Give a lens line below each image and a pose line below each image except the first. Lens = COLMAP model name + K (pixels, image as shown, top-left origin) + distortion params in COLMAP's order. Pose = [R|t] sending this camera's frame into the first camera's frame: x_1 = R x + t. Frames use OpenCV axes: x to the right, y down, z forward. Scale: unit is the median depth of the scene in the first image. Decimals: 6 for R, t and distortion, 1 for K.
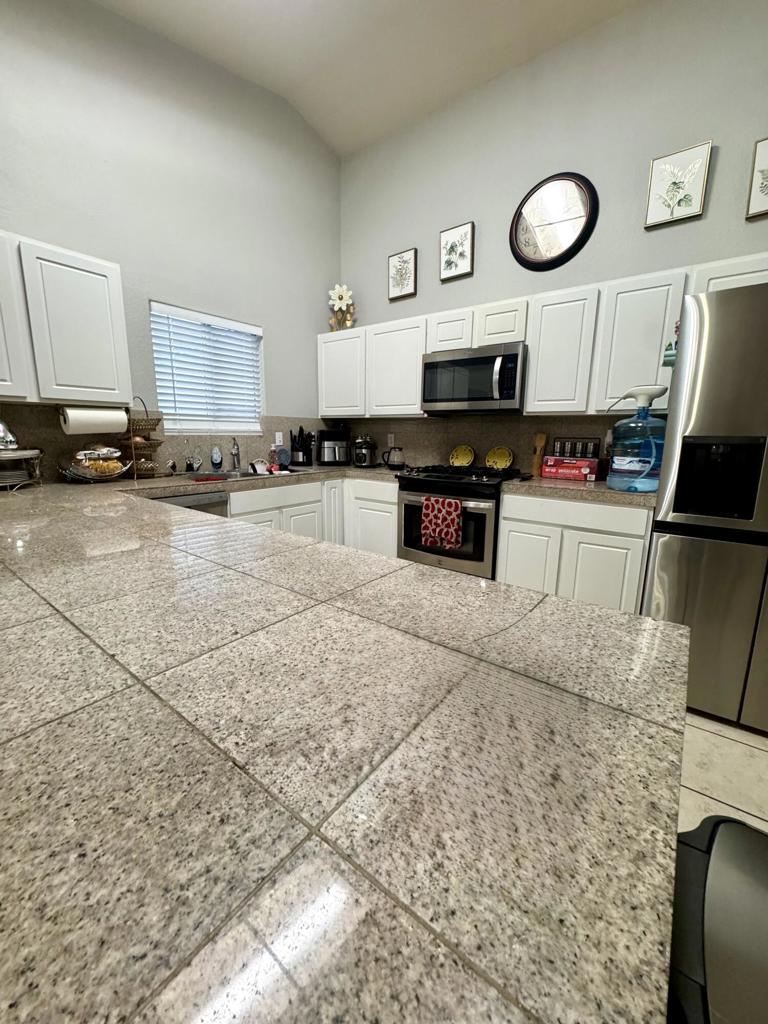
lens RADIAL K [[407.6, 0, 380.1], [0, 407.6, 511.0], [0, 0, 1]] dist [-0.002992, 0.000169]
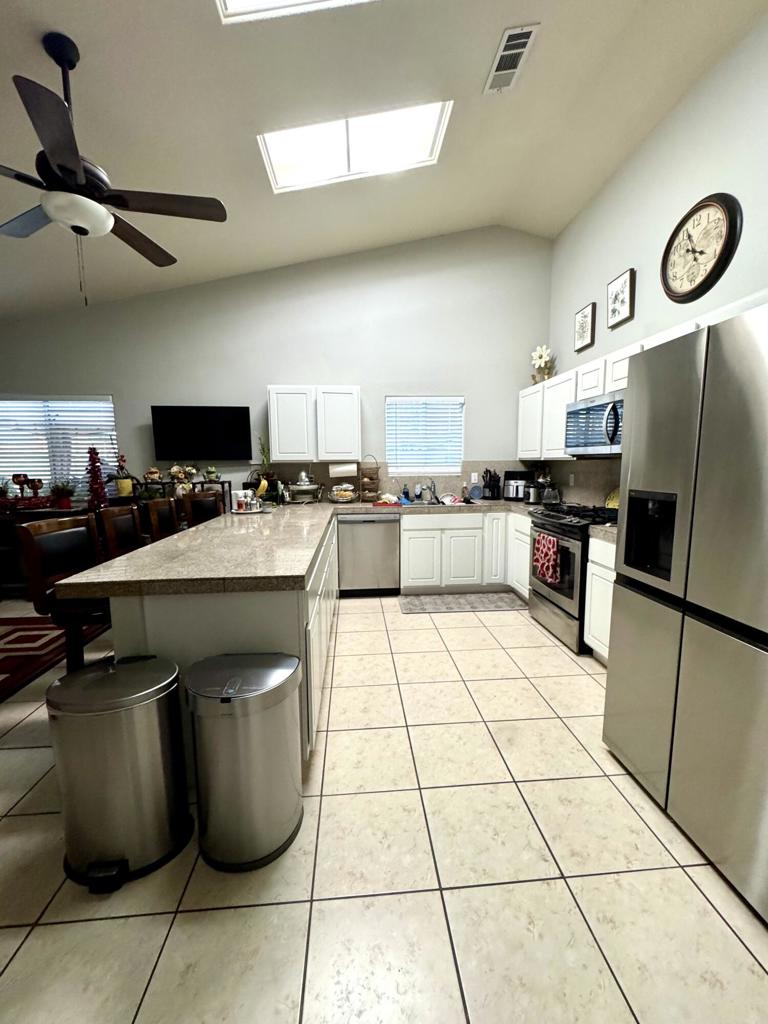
lens RADIAL K [[407.6, 0, 385.3], [0, 407.6, 510.8], [0, 0, 1]] dist [-0.002992, 0.000169]
pose [[0.668699, 0.070711, -0.740163, 0.632259], [-0.123119, 0.992256, -0.016437, -0.023775], [0.733269, 0.102120, 0.672226, -0.066896]]
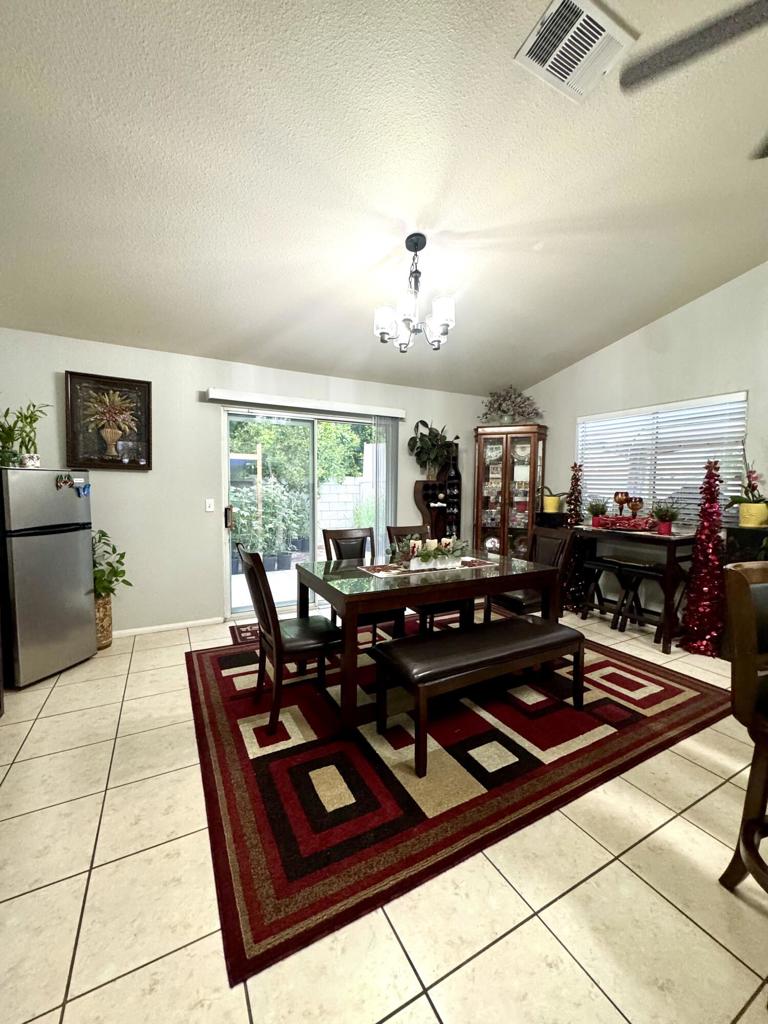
lens RADIAL K [[407.6, 0, 383.4], [0, 407.6, 512.3], [0, 0, 1]] dist [-0.002992, 0.000169]
pose [[-0.413574, 0.043359, -0.909437, 0.277717], [-0.186903, 0.973549, 0.131411, 0.016238], [0.891080, 0.224325, -0.394531, -0.211284]]
